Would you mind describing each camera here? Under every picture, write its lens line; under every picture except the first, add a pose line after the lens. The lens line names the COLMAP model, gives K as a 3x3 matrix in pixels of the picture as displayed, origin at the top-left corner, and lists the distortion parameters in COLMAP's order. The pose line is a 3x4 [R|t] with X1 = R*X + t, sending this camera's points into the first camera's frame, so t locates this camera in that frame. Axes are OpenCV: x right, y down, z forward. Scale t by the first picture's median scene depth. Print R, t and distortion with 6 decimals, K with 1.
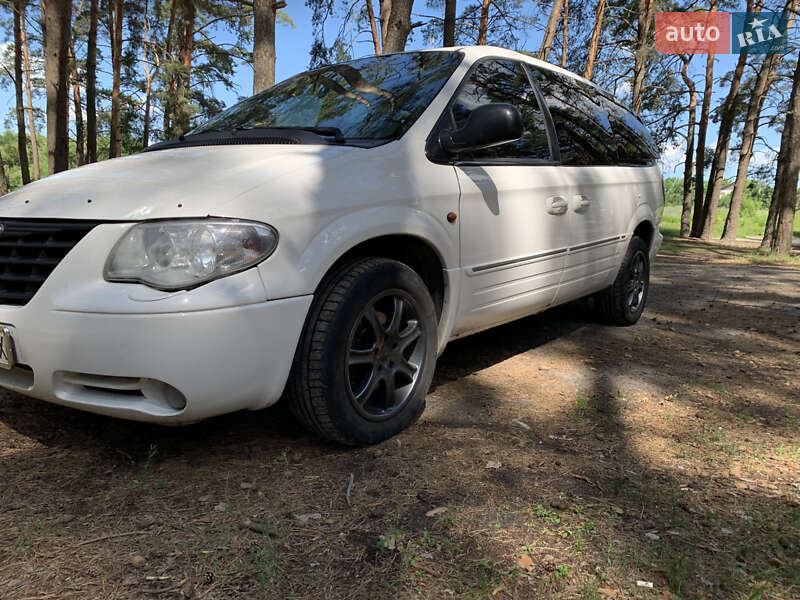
lens RADIAL K [[581.6, 0, 400.0], [0, 581.6, 300.0], [0, 0, 1]] dist [0.107337, -0.218205]
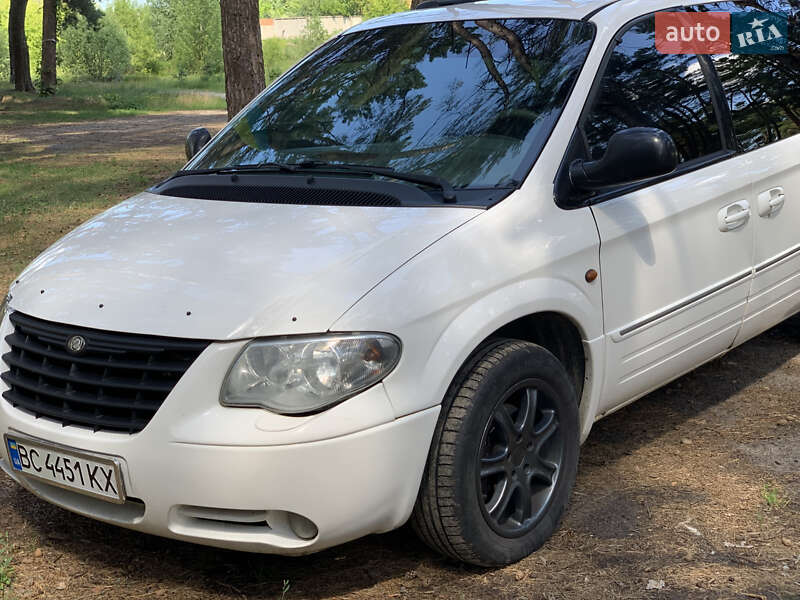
lens RADIAL K [[1159.9, 0, 400.0], [0, 1159.9, 300.0], [0, 0, 1]] dist [0.025174, -0.046191]
pose [[0.996803, -0.049814, -0.062474, -0.084944], [0.053602, 0.996728, 0.060505, -0.253145], [0.059255, -0.063660, 0.996211, -0.681347]]
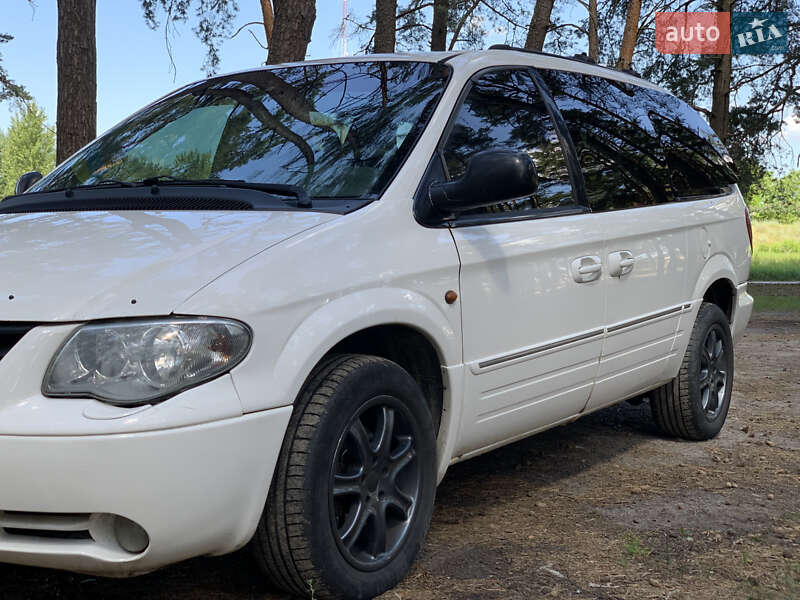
lens RADIAL K [[1159.9, 0, 400.0], [0, 1159.9, 300.0], [0, 0, 1]] dist [0.025174, -0.046191]
pose [[0.995353, -0.021290, 0.093907, -0.136566], [0.030174, 0.995094, -0.094223, 0.001392], [-0.091441, 0.096619, 0.991112, -0.558728]]
